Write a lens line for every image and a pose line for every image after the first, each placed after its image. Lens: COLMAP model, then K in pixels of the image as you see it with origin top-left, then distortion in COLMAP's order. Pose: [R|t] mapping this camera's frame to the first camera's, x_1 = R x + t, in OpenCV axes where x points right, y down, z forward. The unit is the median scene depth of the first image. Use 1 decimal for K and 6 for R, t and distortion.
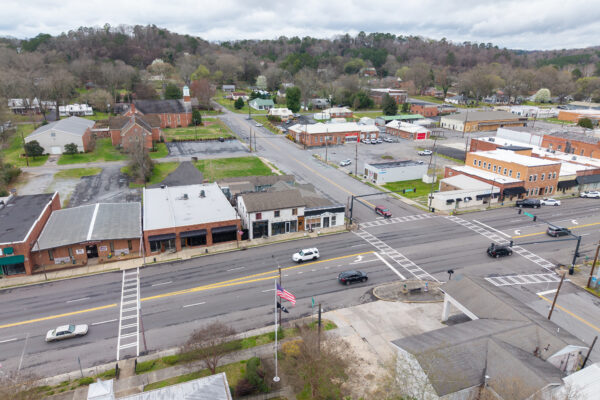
lens RADIAL K [[399.0, 0, 298.4], [0, 399.0, 201.2], [0, 0, 1]] dist [0.049714, -0.062543]
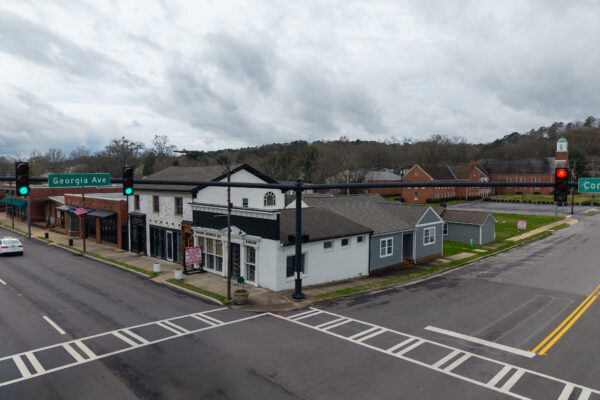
lens RADIAL K [[399.0, 0, 298.4], [0, 399.0, 201.2], [0, 0, 1]] dist [0.049714, -0.062543]
pose [[0.421639, 0.044356, -0.905678, 0.310195], [-0.297029, 0.950452, -0.091733, 0.018640], [0.856735, 0.307691, 0.413923, 0.758373]]
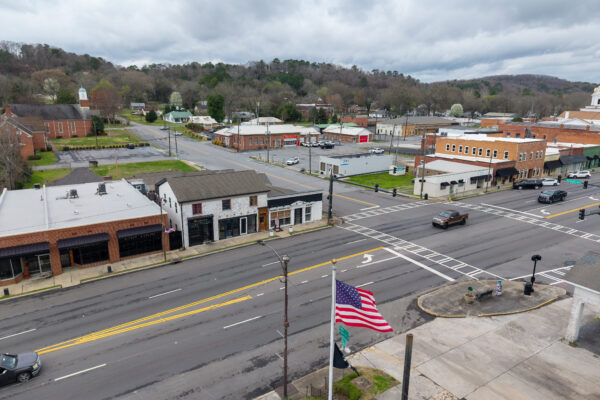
lens RADIAL K [[399.0, 0, 298.4], [0, 399.0, 201.2], [0, 0, 1]] dist [0.049714, -0.062543]
pose [[0.978229, -0.053899, 0.200406, -0.055137], [0.069561, 0.994980, -0.071949, 0.064340], [-0.195522, 0.084323, 0.977067, 0.276434]]
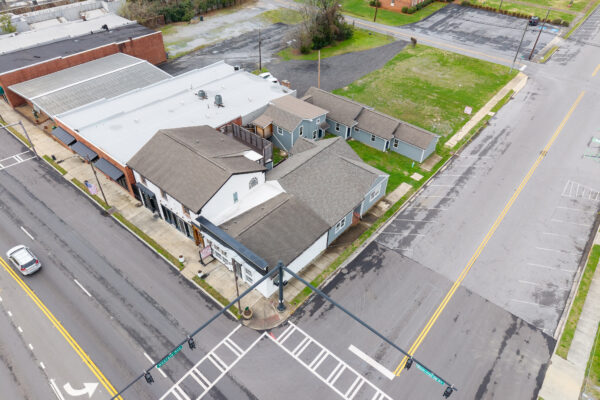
lens RADIAL K [[399.0, 0, 298.4], [0, 399.0, 201.2], [0, 0, 1]] dist [0.049714, -0.062543]
pose [[0.486005, 0.569076, -0.663288, 0.310662], [-0.297033, 0.821327, 0.487025, -0.216865], [0.821931, -0.039678, 0.568203, 0.672224]]
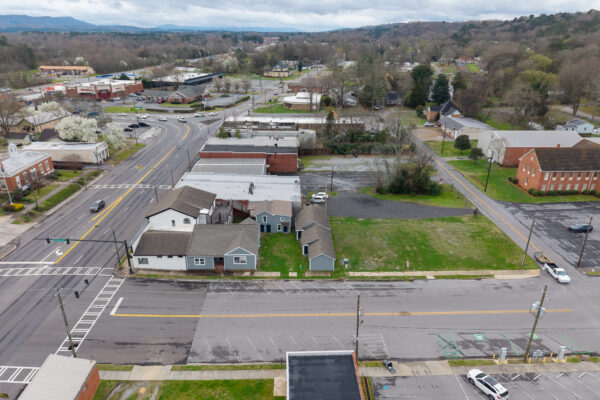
lens RADIAL K [[399.0, 0, 298.4], [0, 399.0, 201.2], [0, 0, 1]] dist [0.049714, -0.062543]
pose [[-0.327878, 0.353459, -0.876107, 0.585025], [-0.321242, 0.830397, 0.455241, -0.463897], [0.888425, 0.430706, -0.158723, 1.179193]]
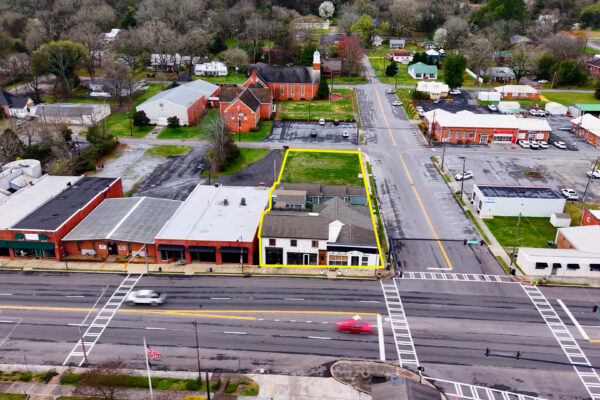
lens RADIAL K [[503.0, 0, 300.0], [0, 503.0, 200.0], [0, 0, 1]] dist [0.110846, -0.217164]
pose [[0.911703, 0.157444, -0.379484, 0.291754], [-0.135764, 0.987223, 0.083420, -0.125249], [0.387769, -0.024534, 0.921430, -0.014533]]
